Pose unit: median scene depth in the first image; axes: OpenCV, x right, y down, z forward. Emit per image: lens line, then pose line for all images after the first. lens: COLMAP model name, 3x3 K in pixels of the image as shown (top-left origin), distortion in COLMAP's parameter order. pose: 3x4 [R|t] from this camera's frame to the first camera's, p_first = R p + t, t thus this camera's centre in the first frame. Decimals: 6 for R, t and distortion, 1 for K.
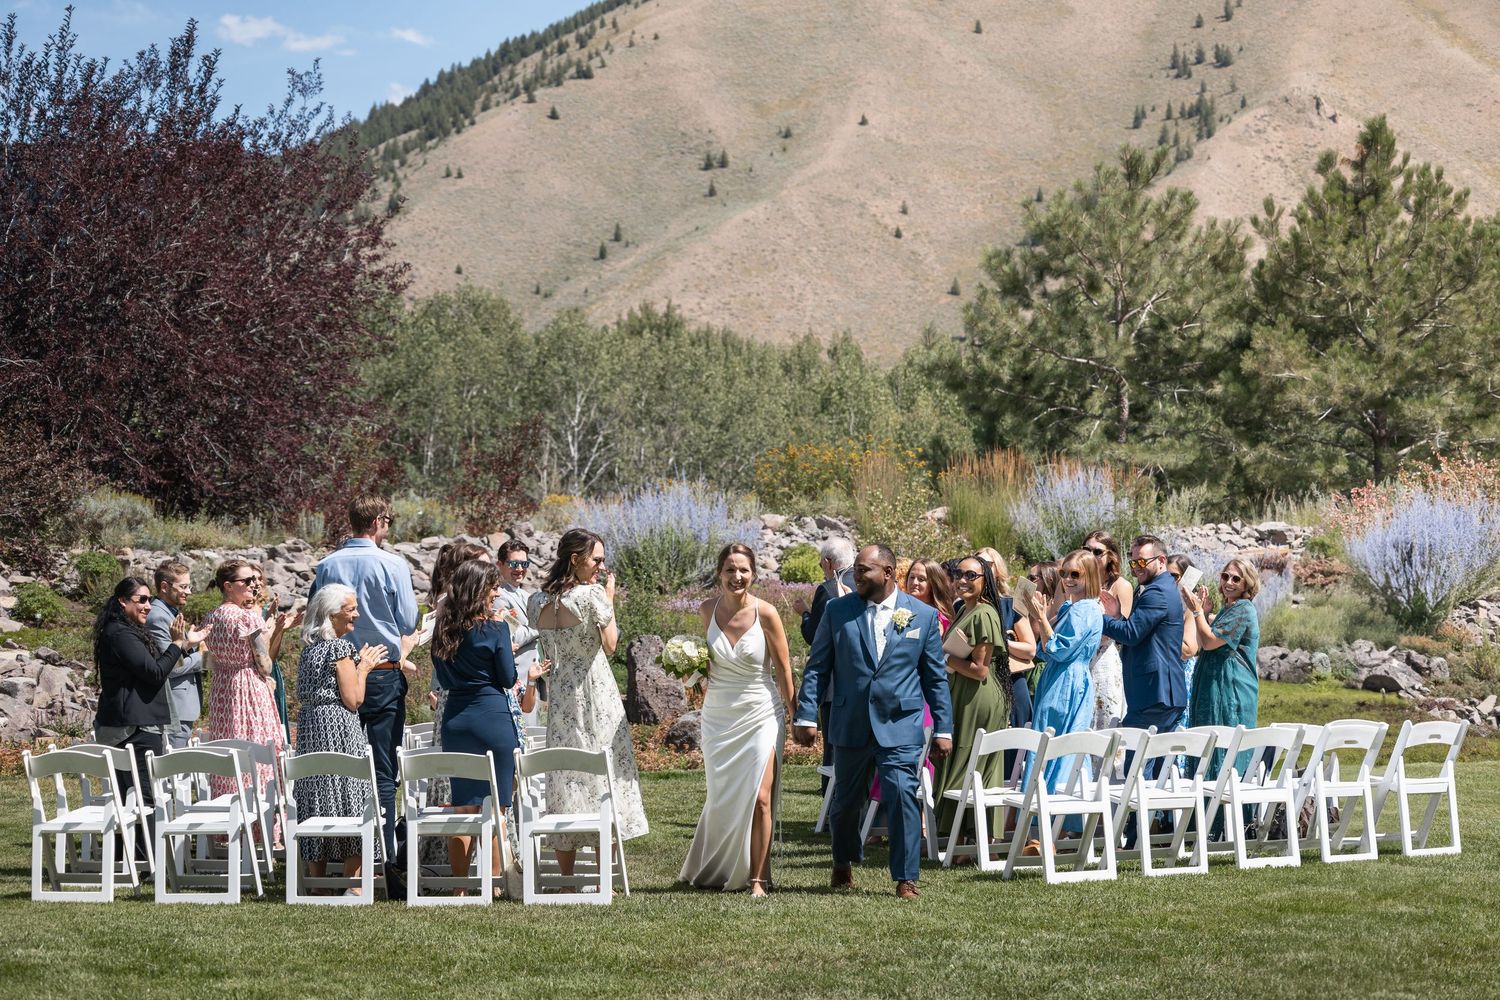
lens RADIAL K [[2828.1, 0, 762.3], [0, 2828.1, 502.3], [0, 0, 1]] dist [-0.282857, 0.000000]
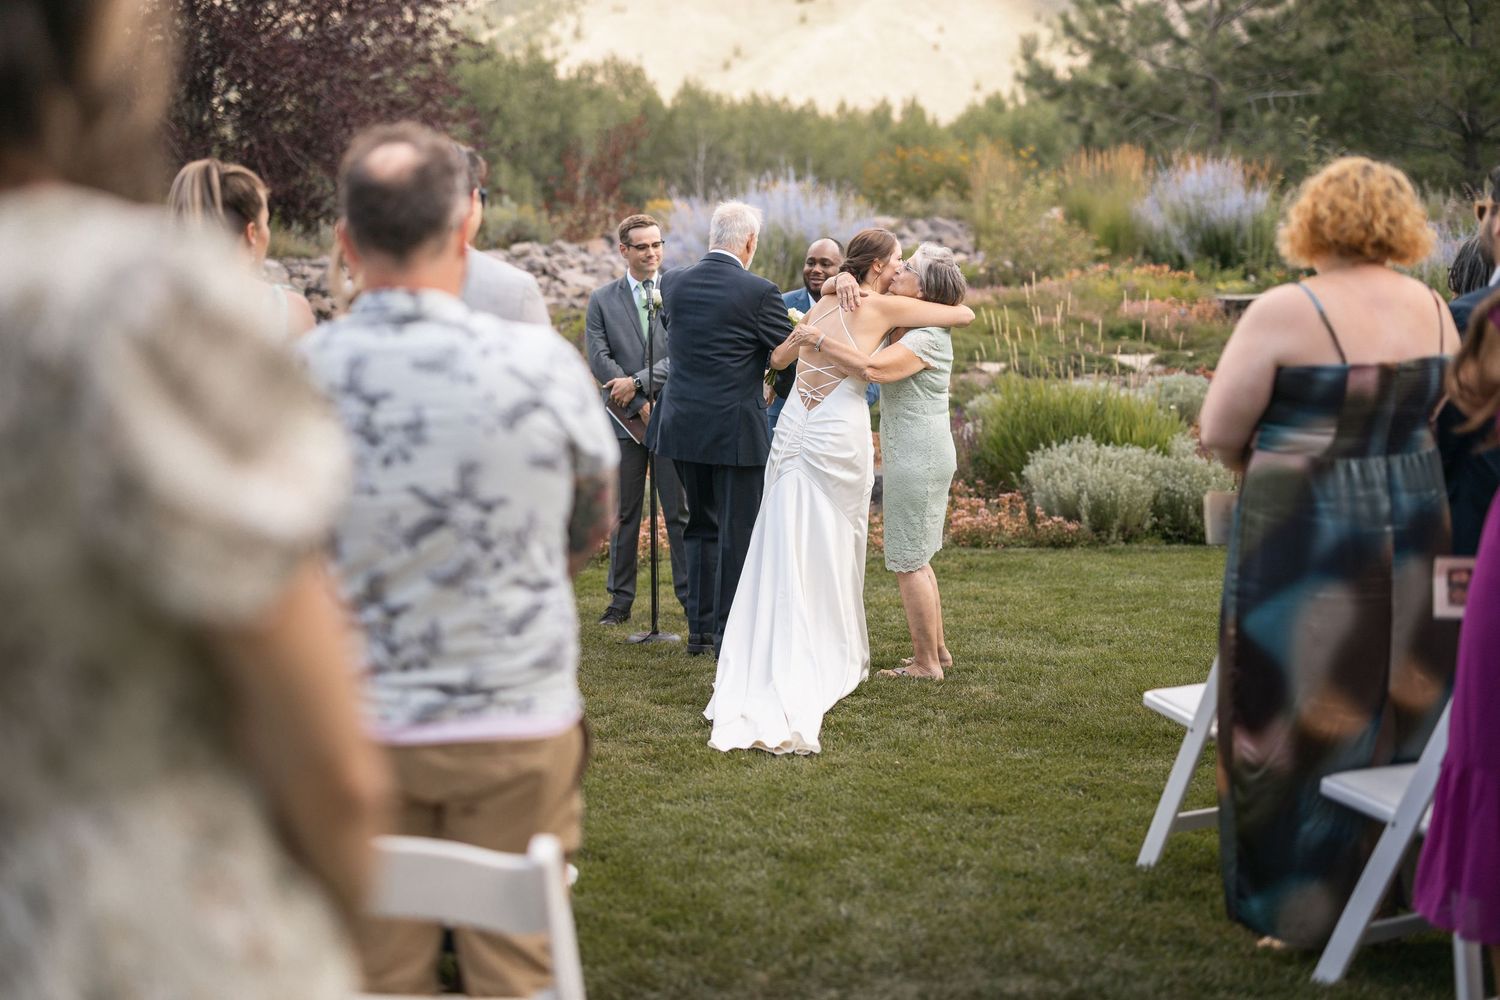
lens RADIAL K [[2001.7, 0, 746.7], [0, 2001.7, 492.7], [0, 0, 1]] dist [-0.031687, 0.000000]
pose [[0.998780, -0.013628, -0.047464, -0.012331], [0.019247, 0.992585, 0.120020, 0.015275], [0.045476, -0.120787, 0.991636, 0.315944]]
